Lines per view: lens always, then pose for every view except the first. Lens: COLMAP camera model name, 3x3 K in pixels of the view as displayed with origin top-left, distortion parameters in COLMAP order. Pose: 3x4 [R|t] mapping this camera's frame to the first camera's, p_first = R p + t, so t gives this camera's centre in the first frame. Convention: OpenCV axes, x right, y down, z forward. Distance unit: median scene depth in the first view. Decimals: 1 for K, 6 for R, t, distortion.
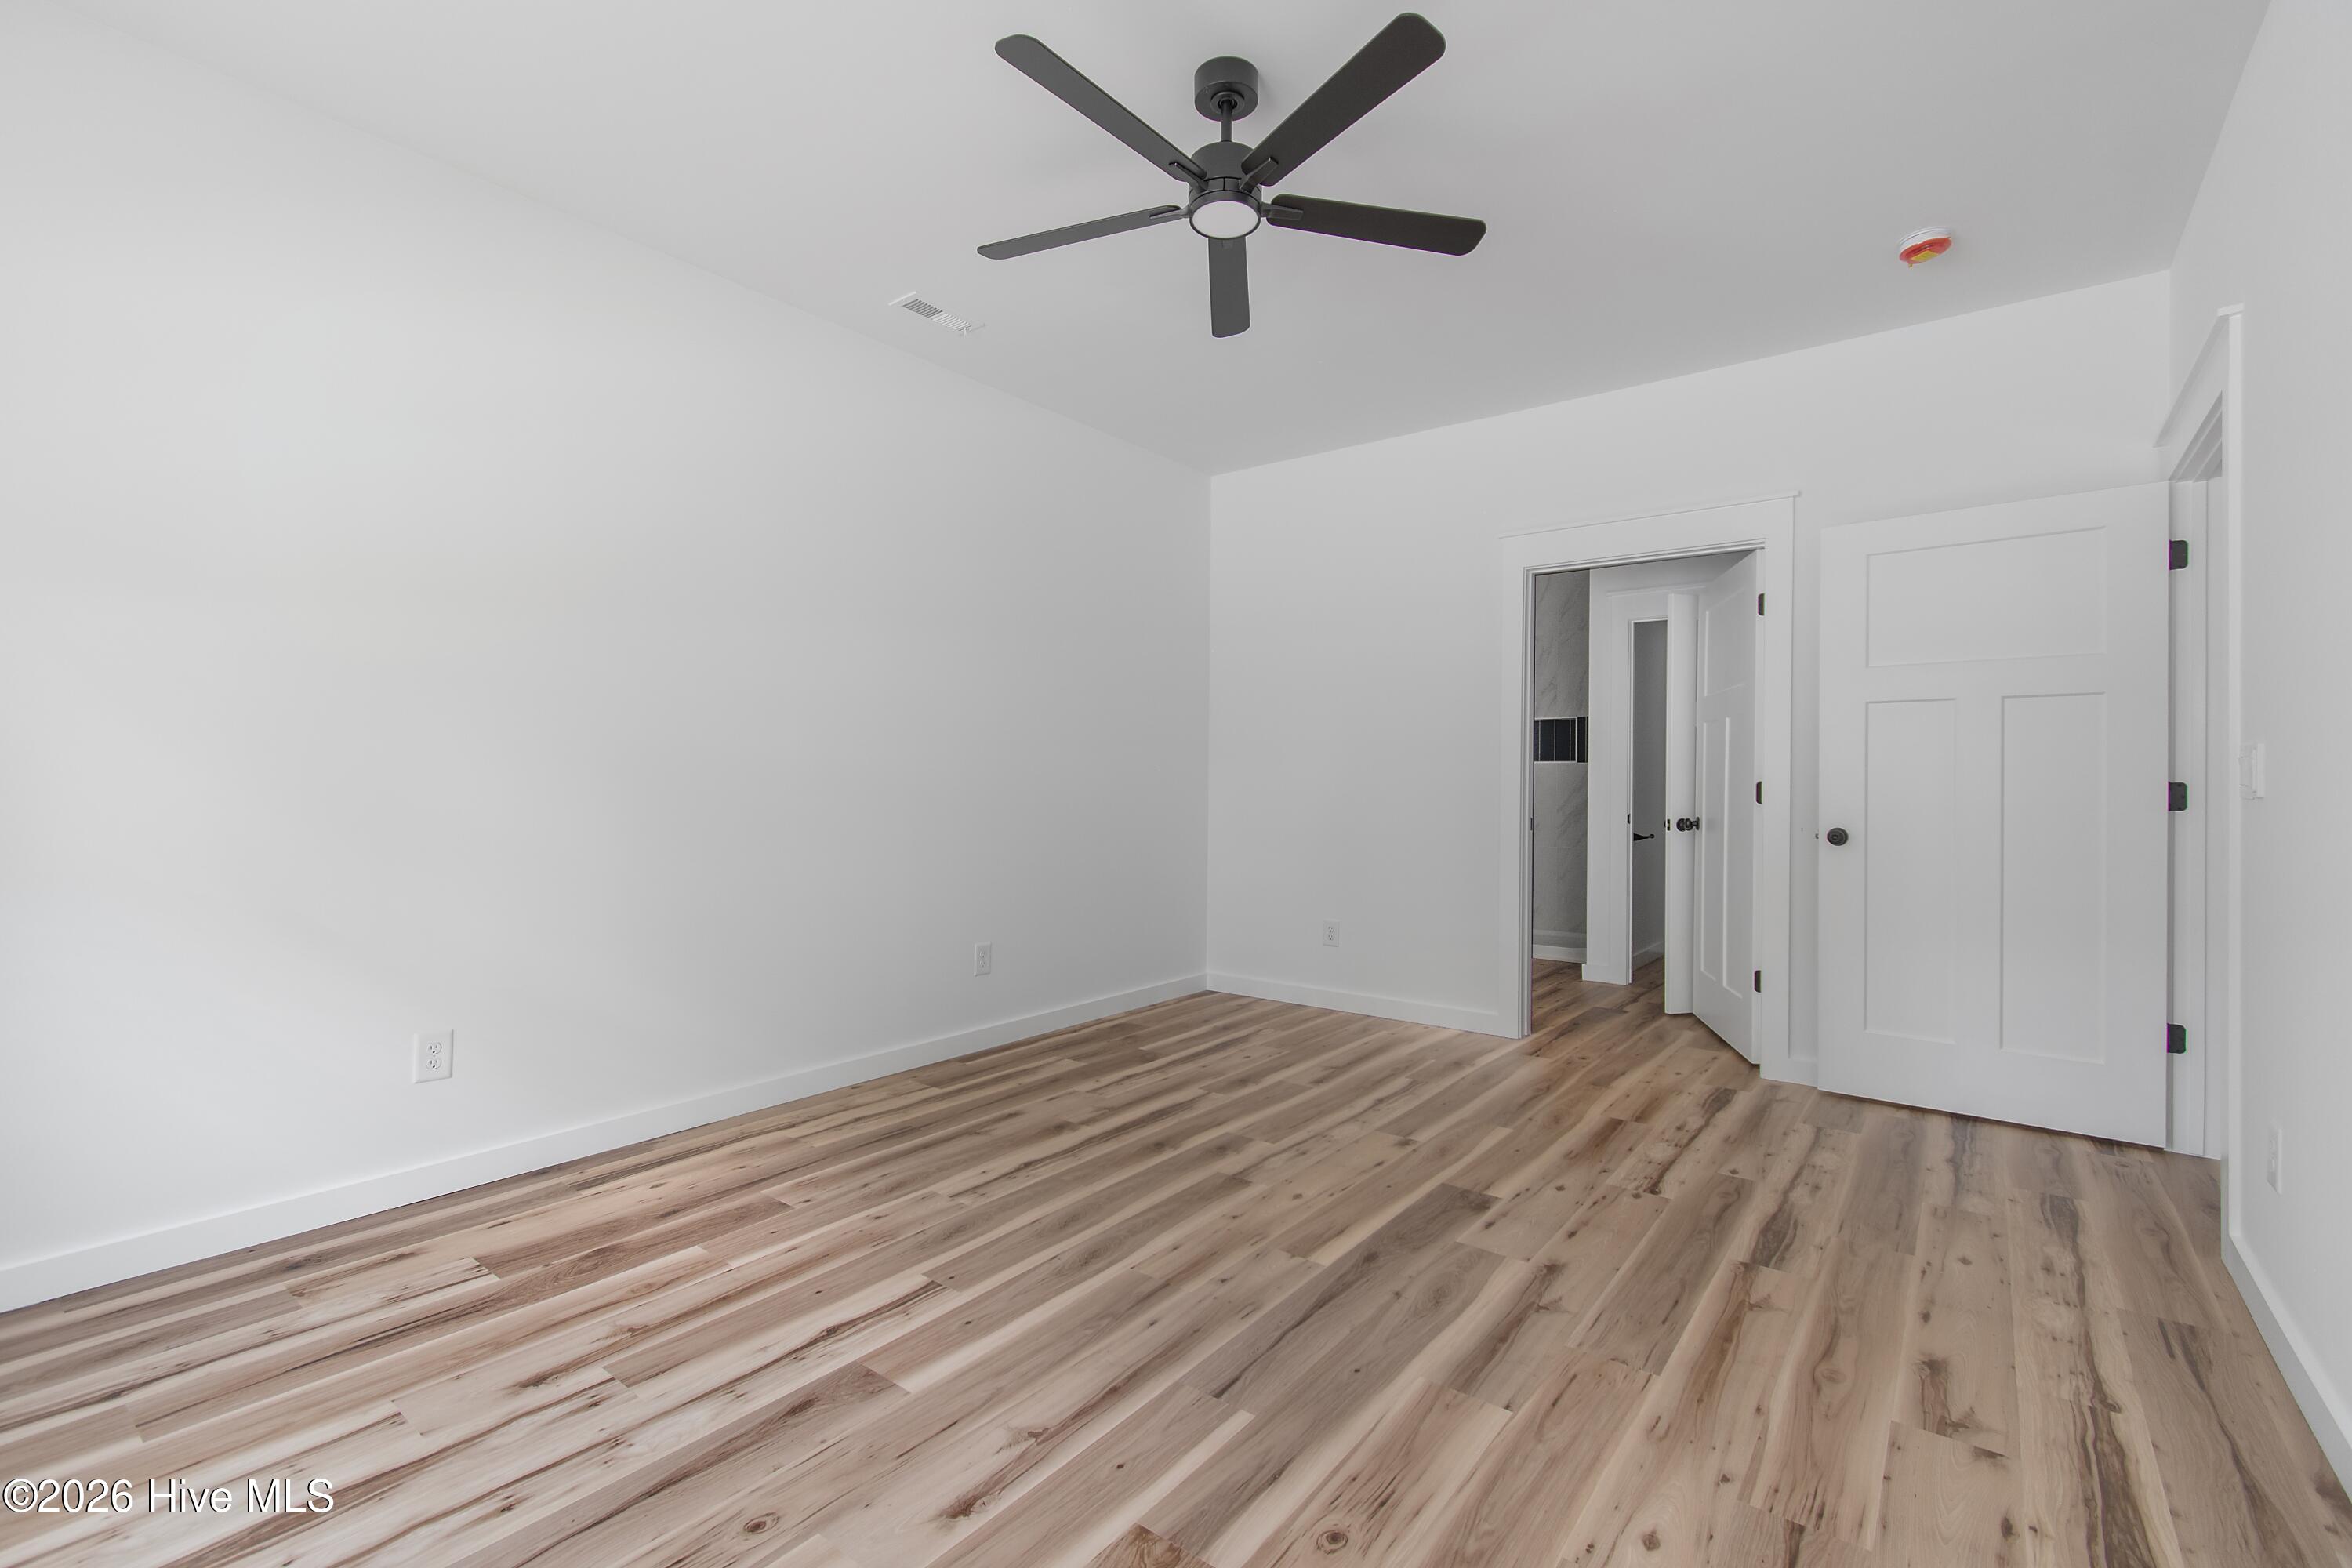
lens RADIAL K [[1054.5, 0, 1173.6], [0, 1054.5, 788.7], [0, 0, 1]] dist [0.008170, -0.002343]
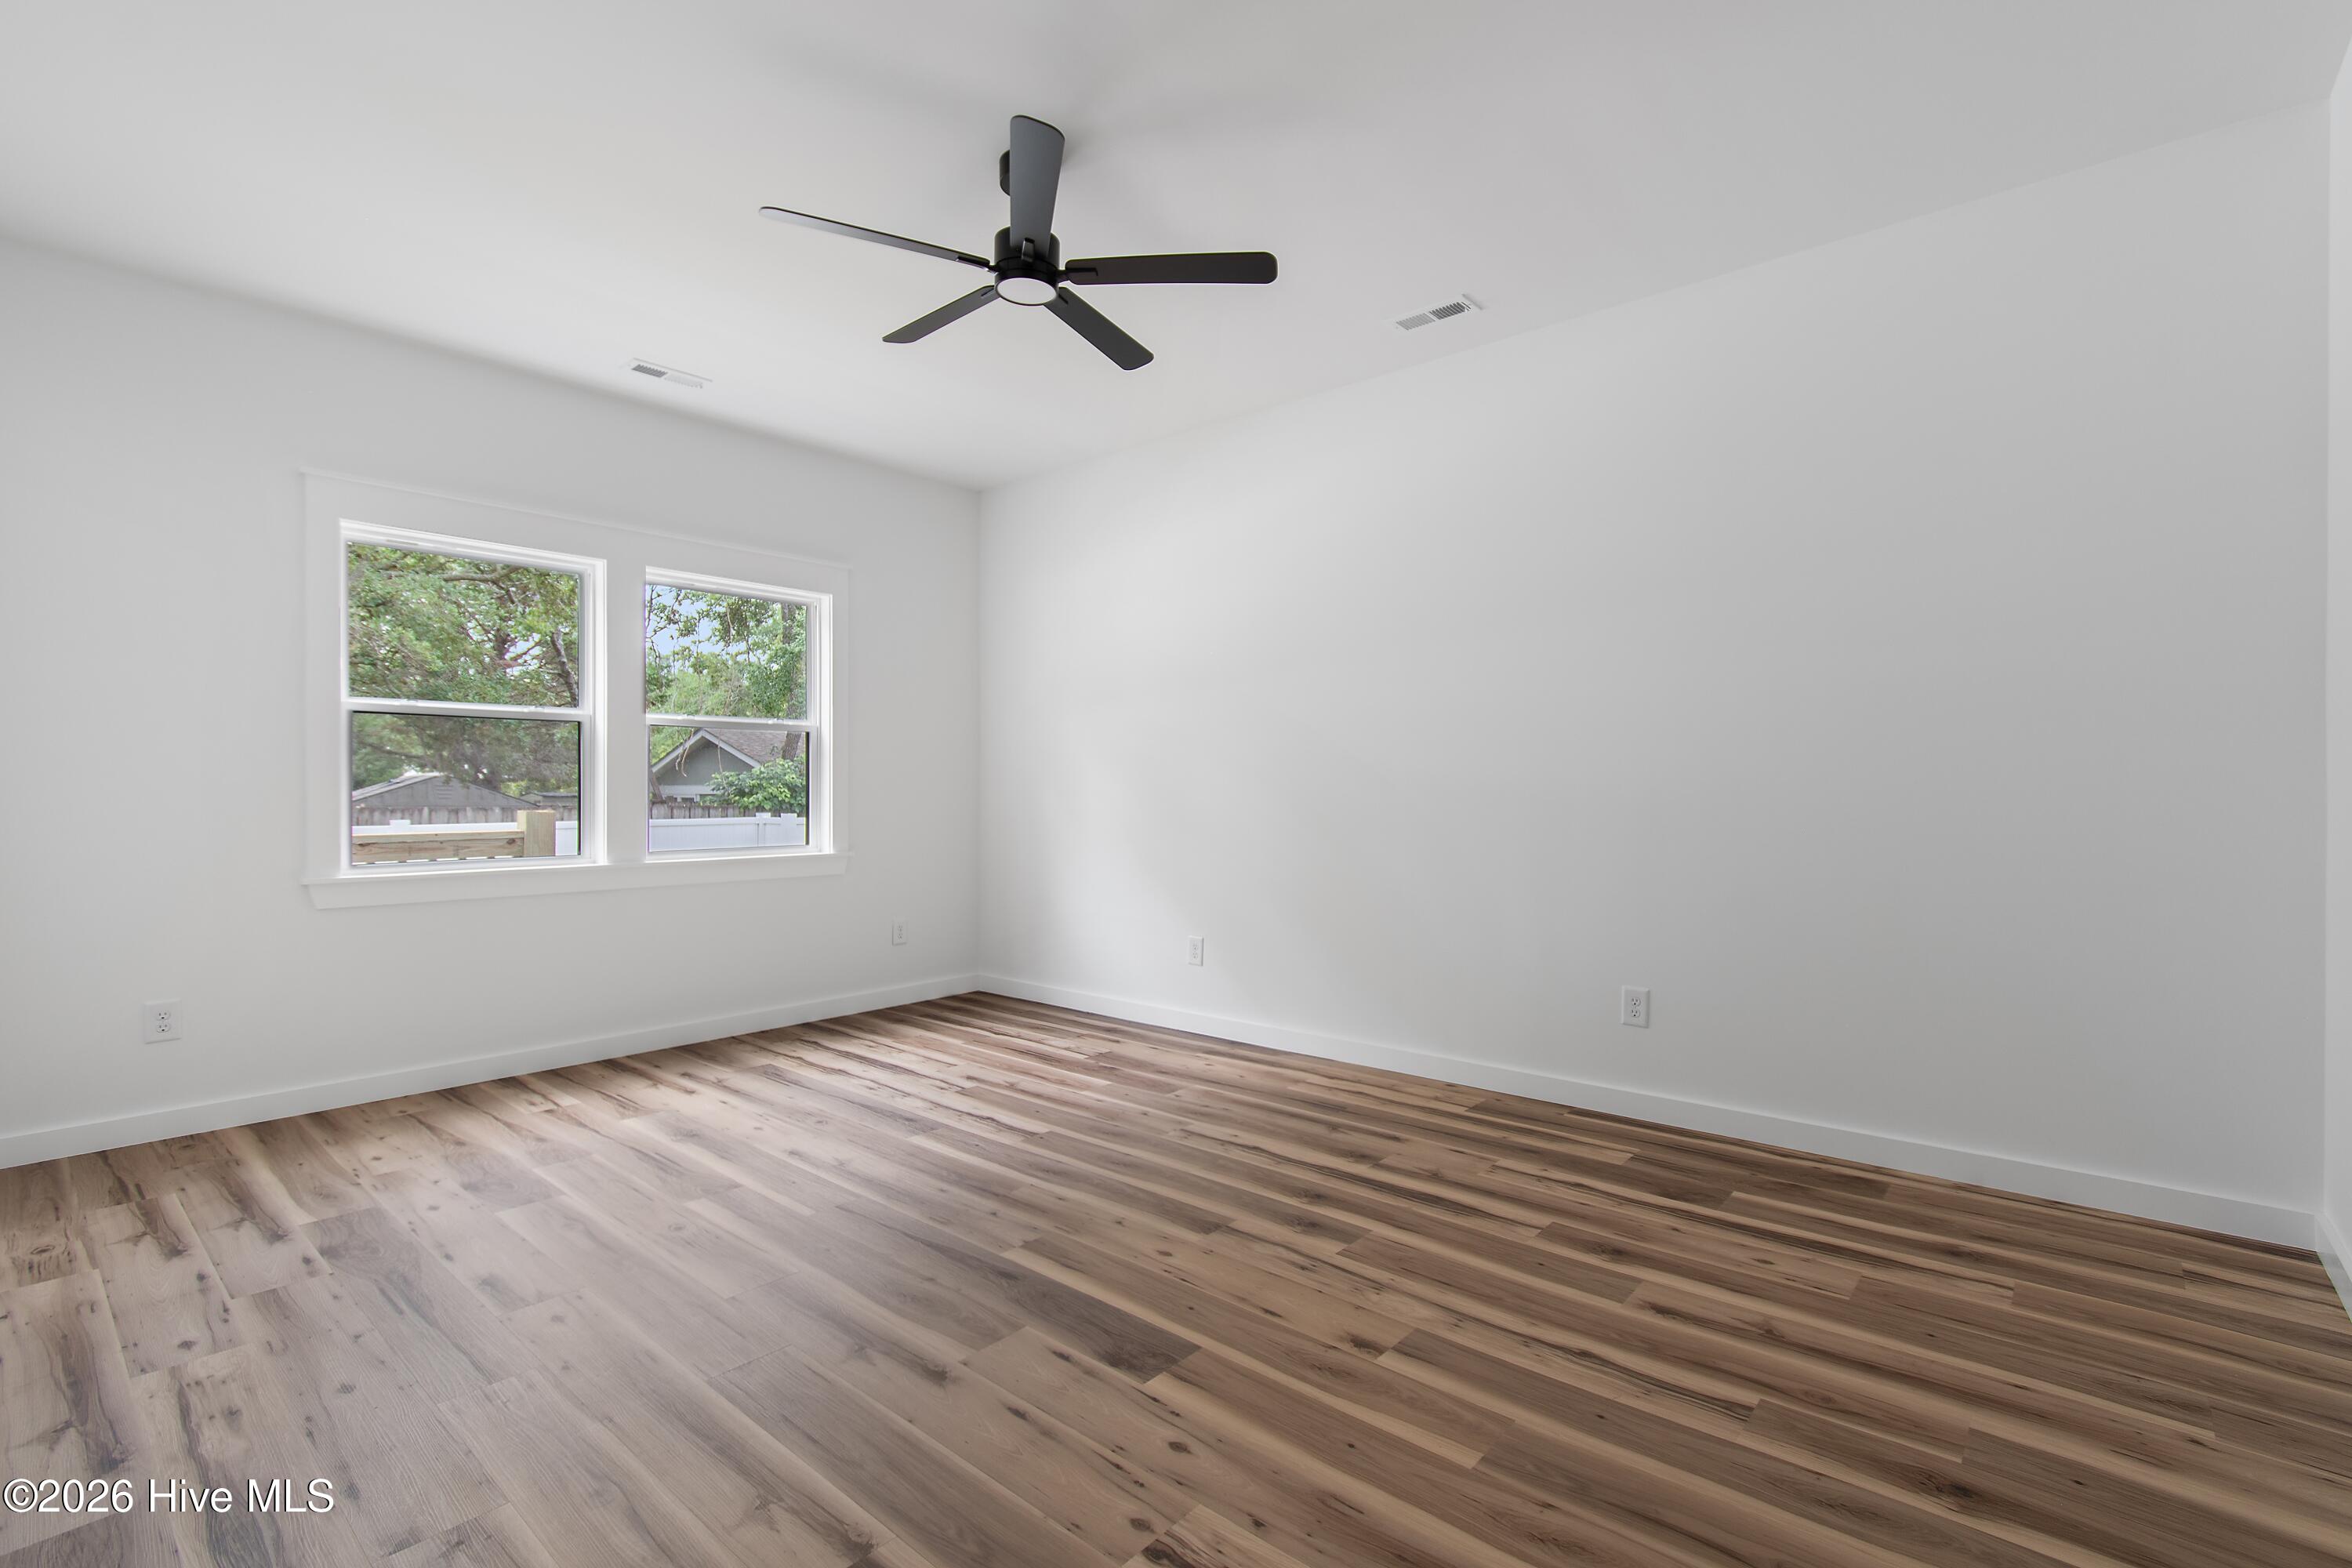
lens RADIAL K [[1054.5, 0, 1180.6], [0, 1054.5, 818.4], [0, 0, 1]] dist [0.008170, -0.002343]
pose [[-0.069360, 0.019988, -0.997391, 0.998616], [-0.002722, 0.999792, 0.020225, -0.002089], [0.997588, 0.004118, -0.069292, 1.067415]]
